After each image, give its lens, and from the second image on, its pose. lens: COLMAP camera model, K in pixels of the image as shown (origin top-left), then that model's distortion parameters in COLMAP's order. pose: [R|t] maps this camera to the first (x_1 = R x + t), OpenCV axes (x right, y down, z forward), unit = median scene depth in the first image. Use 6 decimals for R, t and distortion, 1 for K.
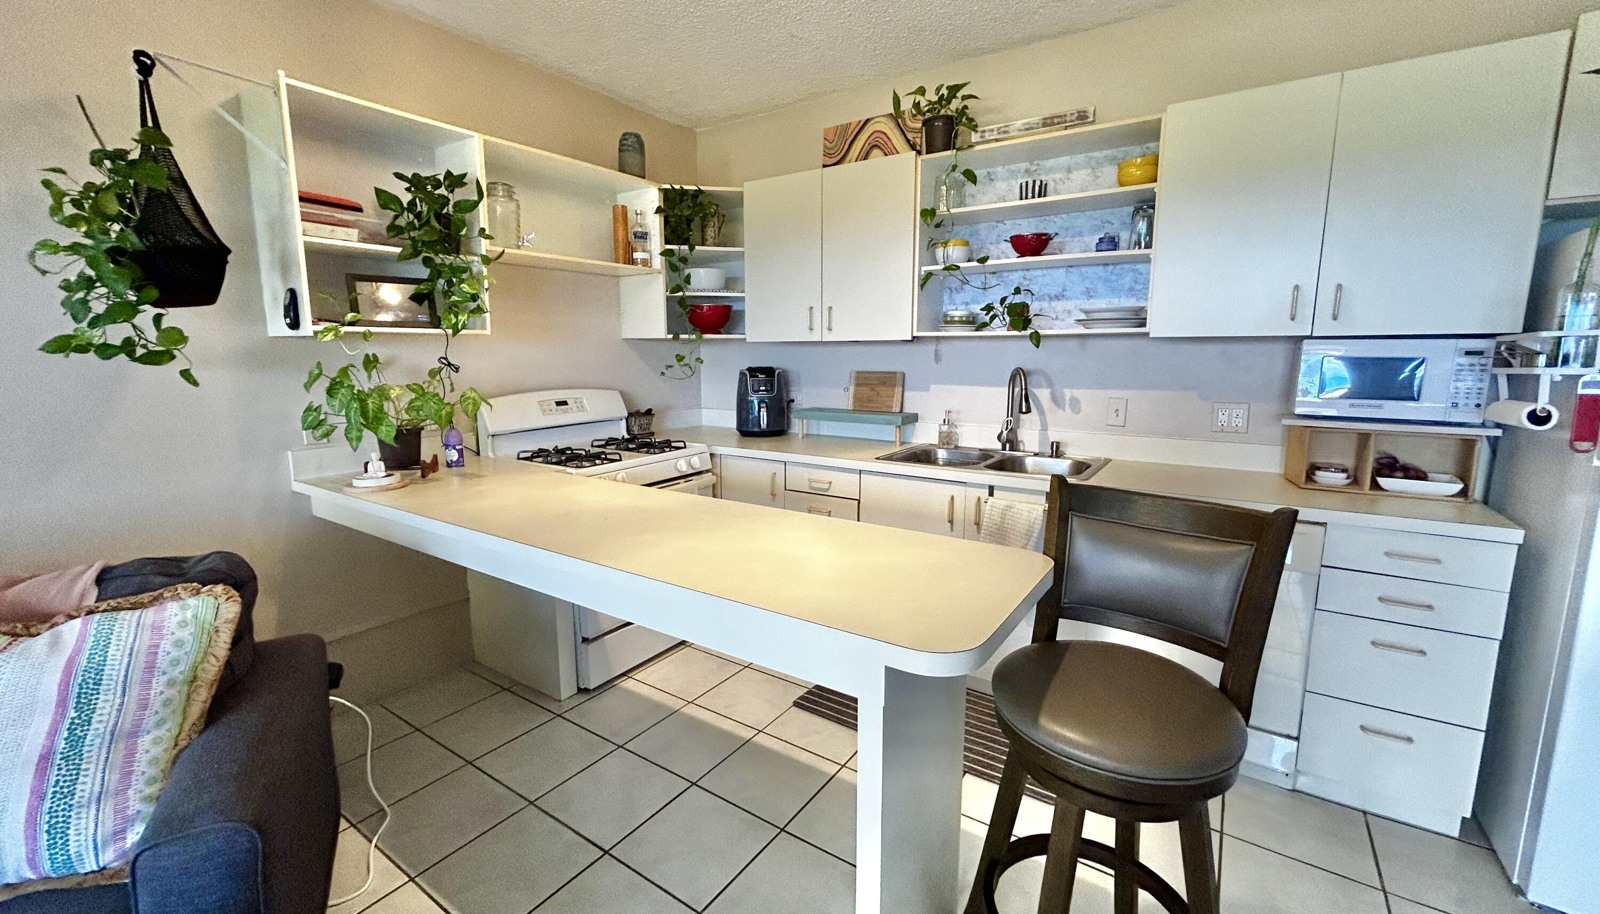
lens RADIAL K [[651.5, 0, 794.4], [0, 651.5, 459.2], [0, 0, 1]] dist [0.001619, -0.000272]
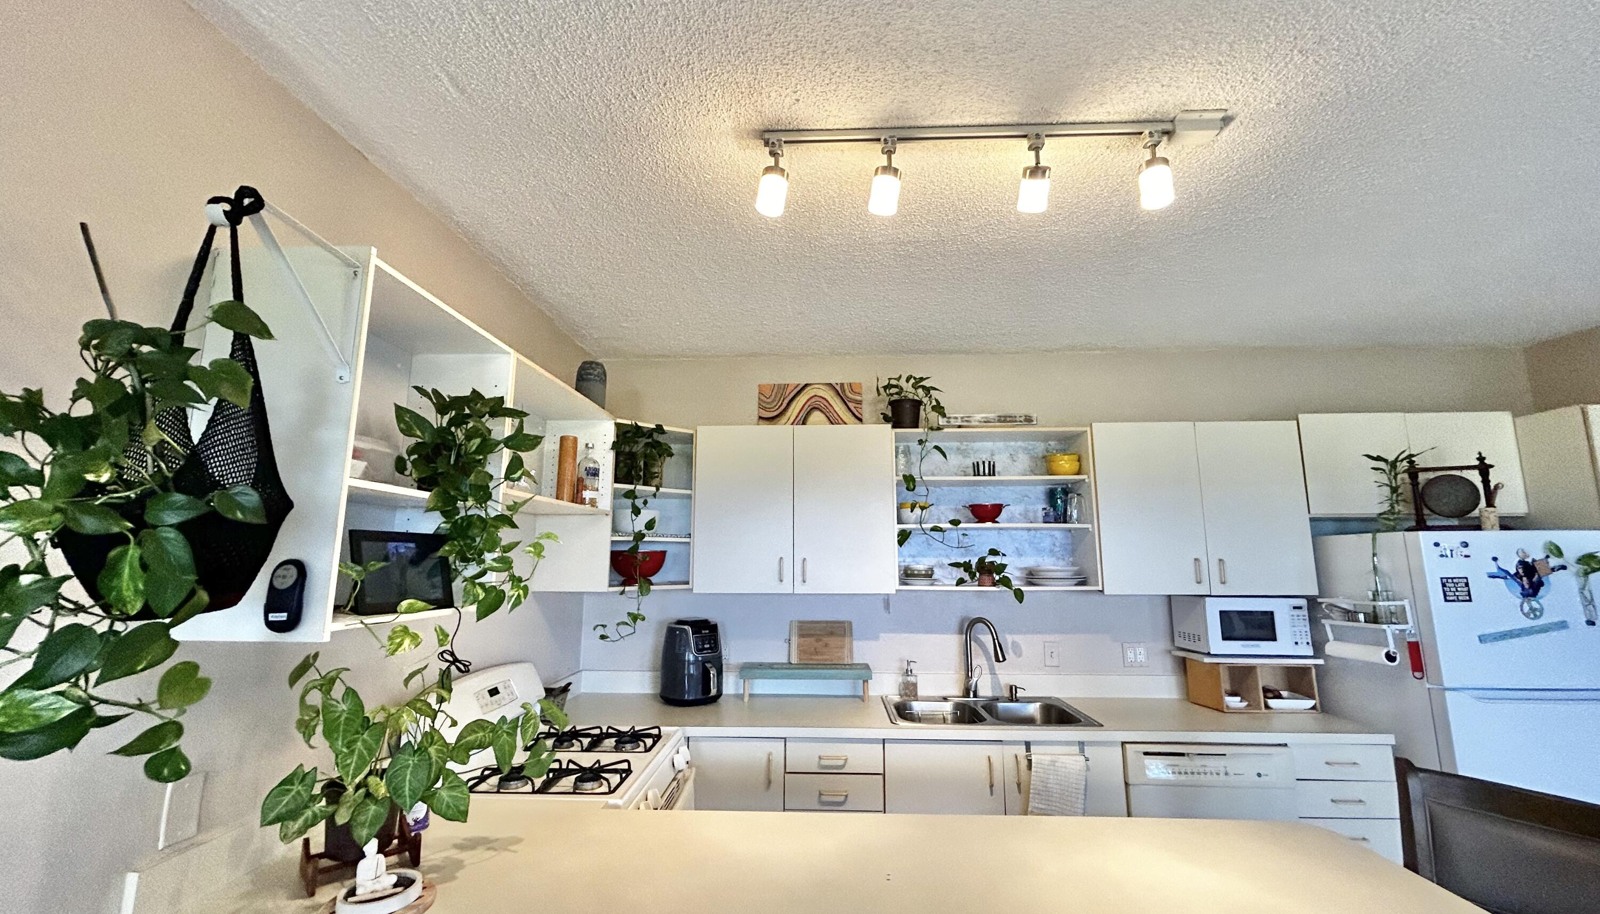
lens RADIAL K [[651.5, 0, 794.8], [0, 651.5, 456.7], [0, 0, 1]] dist [0.001619, -0.000272]
pose [[0.850177, 0.084159, 0.519727, -0.522907], [0.084208, 0.952699, -0.292017, -0.105784], [-0.519719, 0.292031, 0.802876, 0.201352]]
